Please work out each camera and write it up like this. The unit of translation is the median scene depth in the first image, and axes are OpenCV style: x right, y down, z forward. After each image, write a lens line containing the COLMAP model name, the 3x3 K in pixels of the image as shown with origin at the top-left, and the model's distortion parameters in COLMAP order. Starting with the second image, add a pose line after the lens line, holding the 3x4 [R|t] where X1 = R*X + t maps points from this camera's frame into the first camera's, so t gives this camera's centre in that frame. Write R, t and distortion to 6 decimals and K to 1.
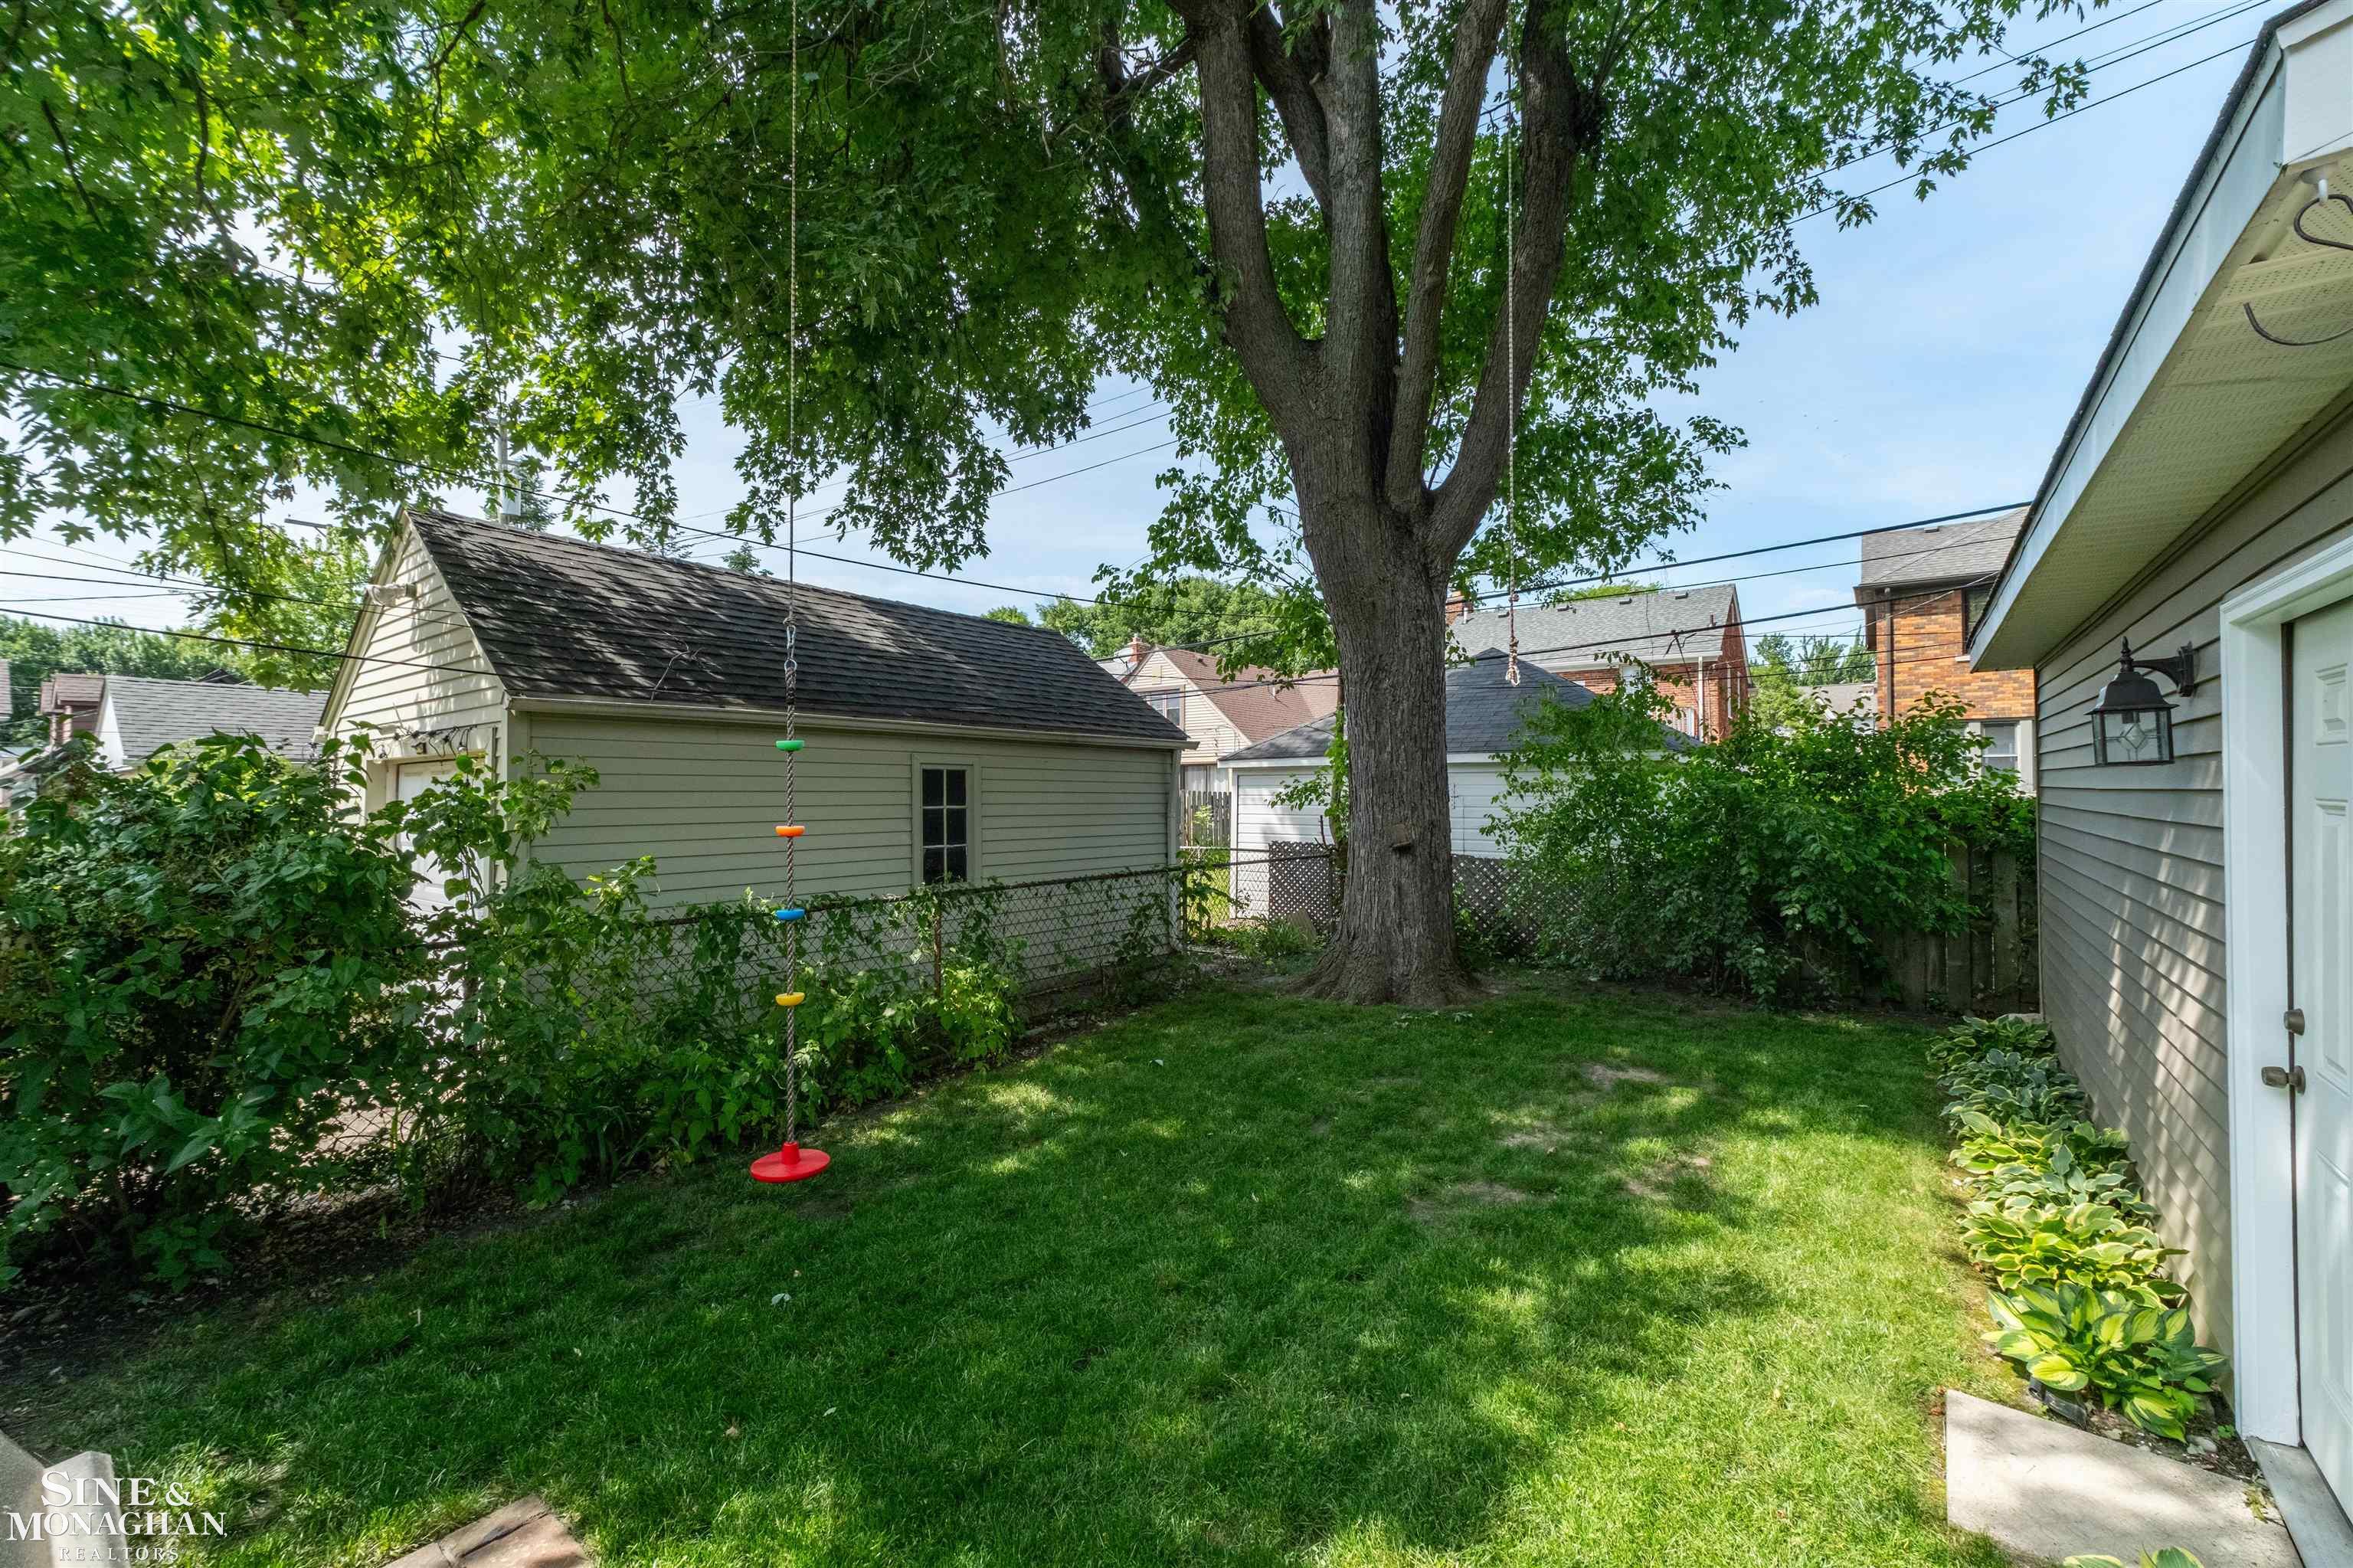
lens RADIAL K [[1008.8, 0, 1180.3], [0, 1008.8, 798.0], [0, 0, 1]] dist [-0.003000, 0.000942]
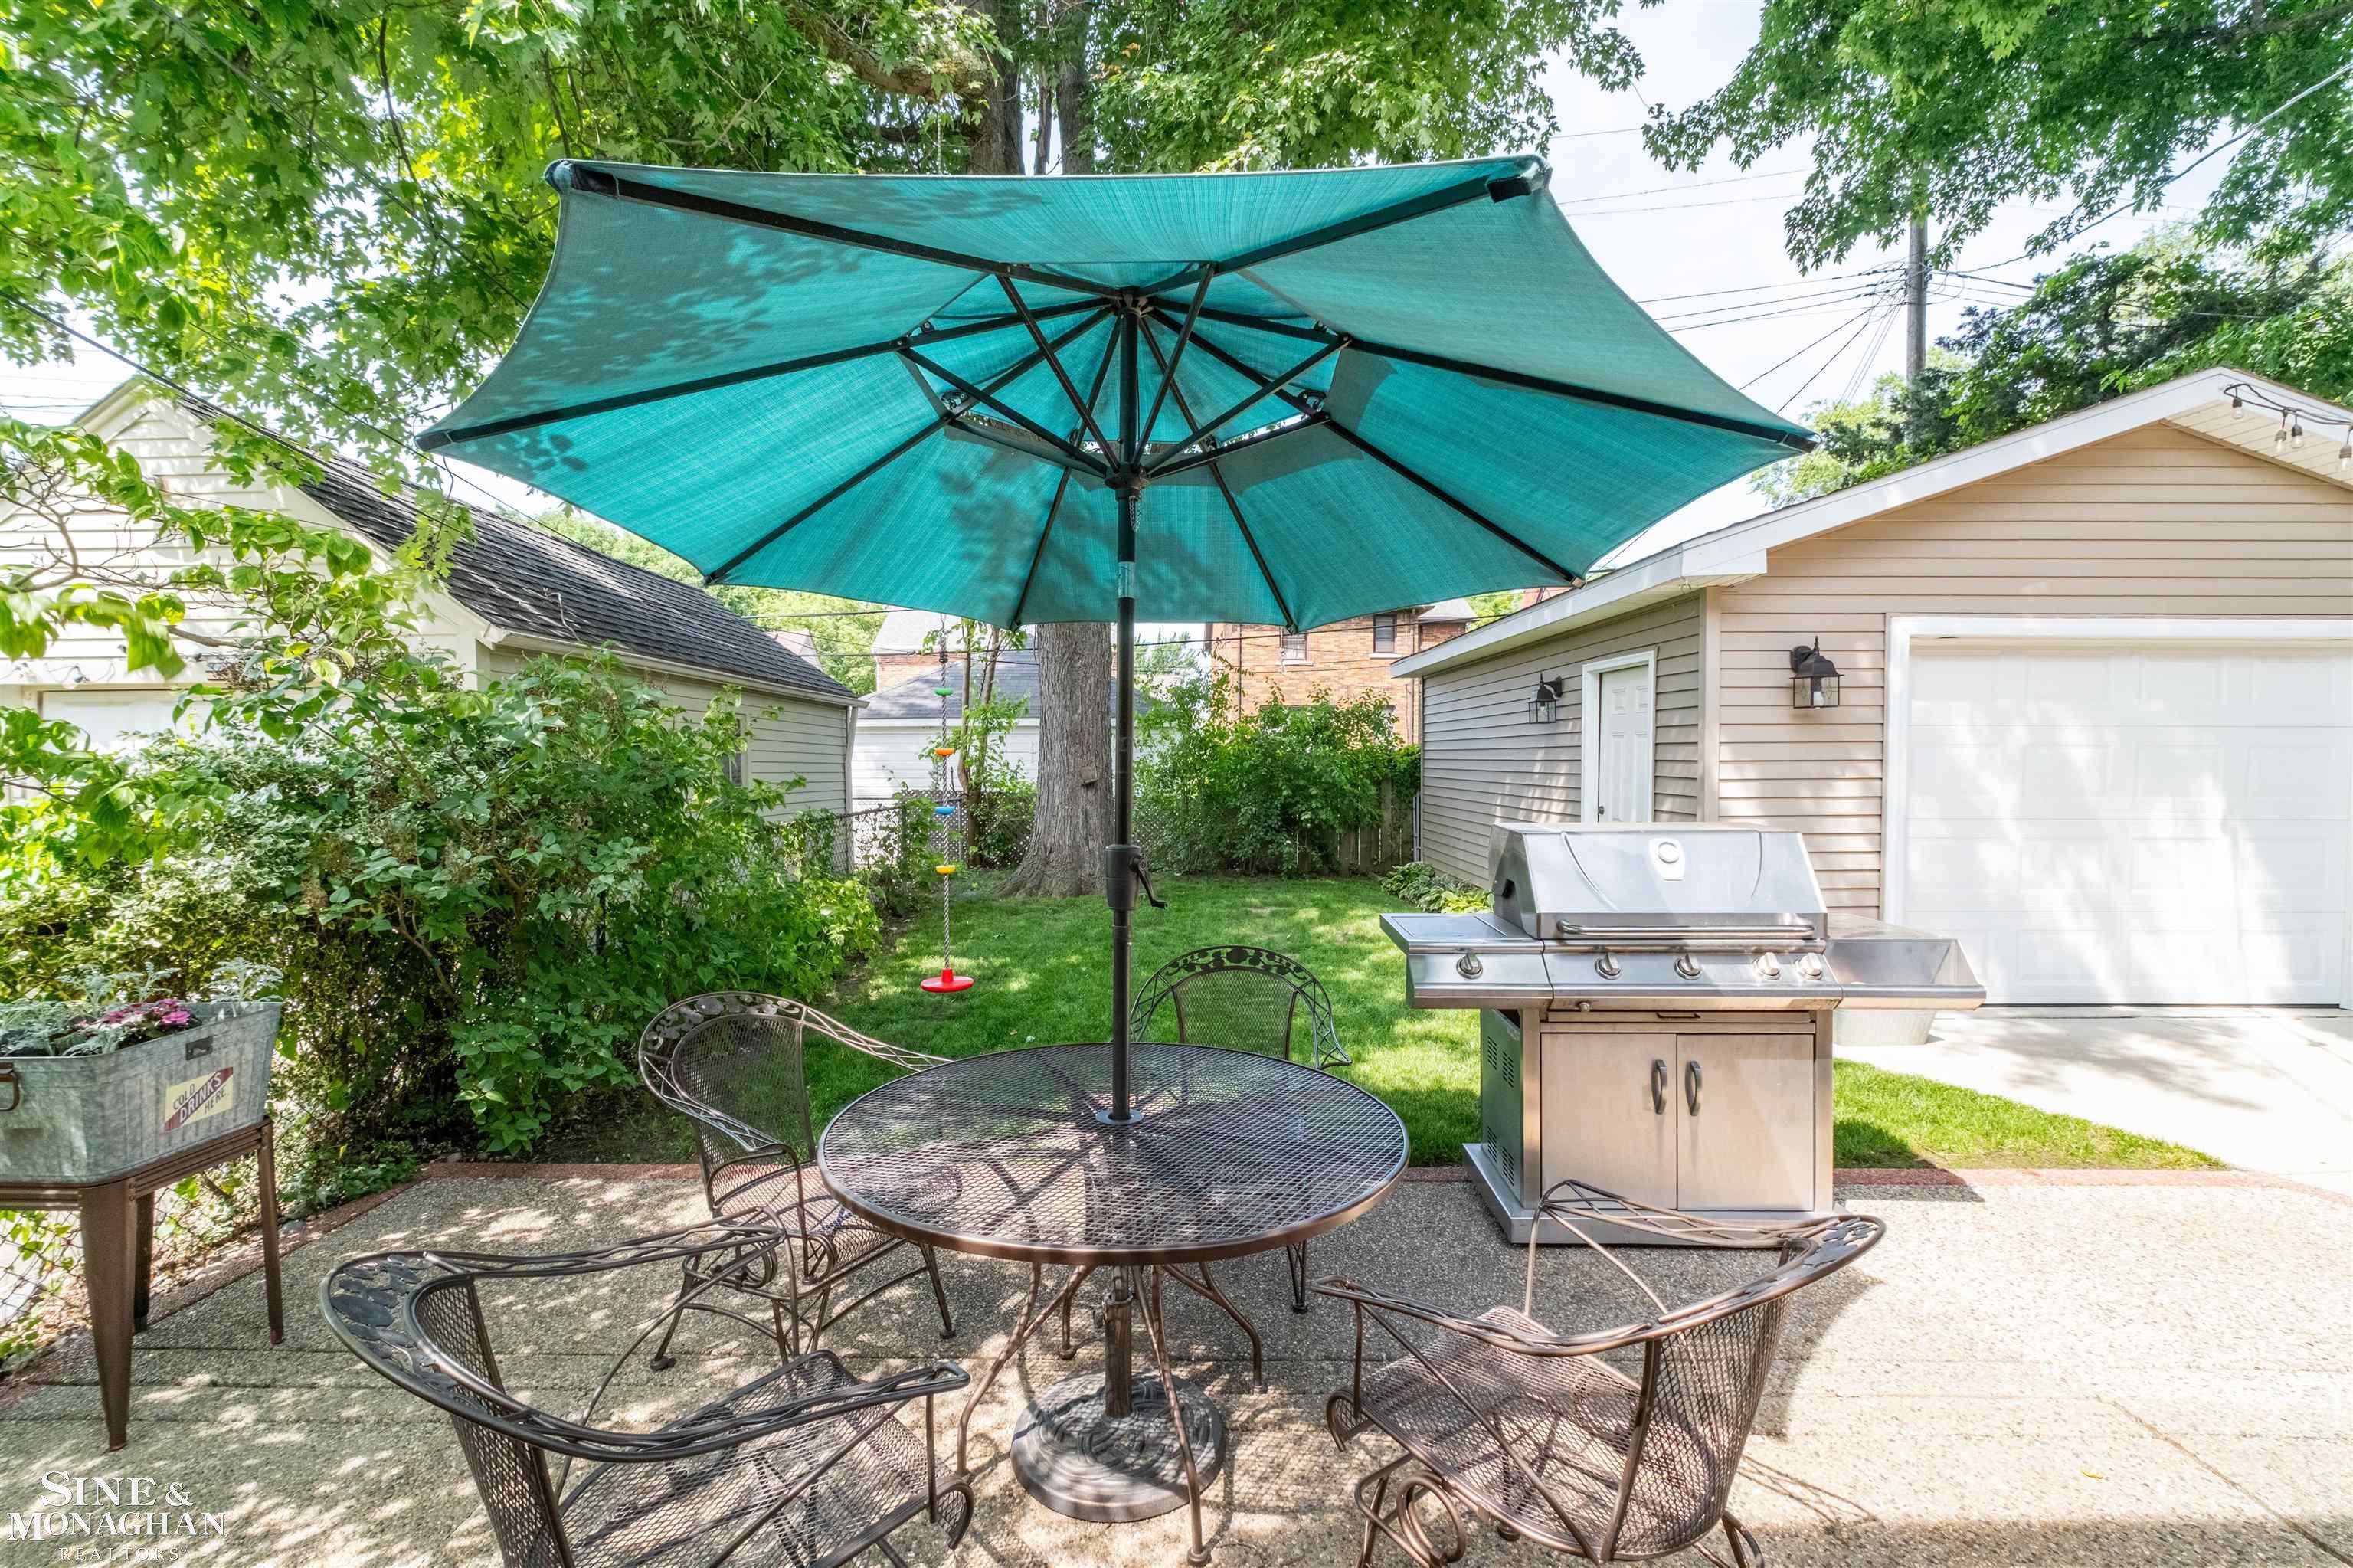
lens RADIAL K [[1012.8, 0, 1168.8], [0, 1012.8, 762.9], [0, 0, 1]] dist [0.002717, -0.000008]
pose [[0.793568, 0.003252, 0.608473, -0.483604], [0.004310, 0.999931, -0.010966, 0.035929], [-0.608466, 0.011325, 0.793499, -0.138145]]
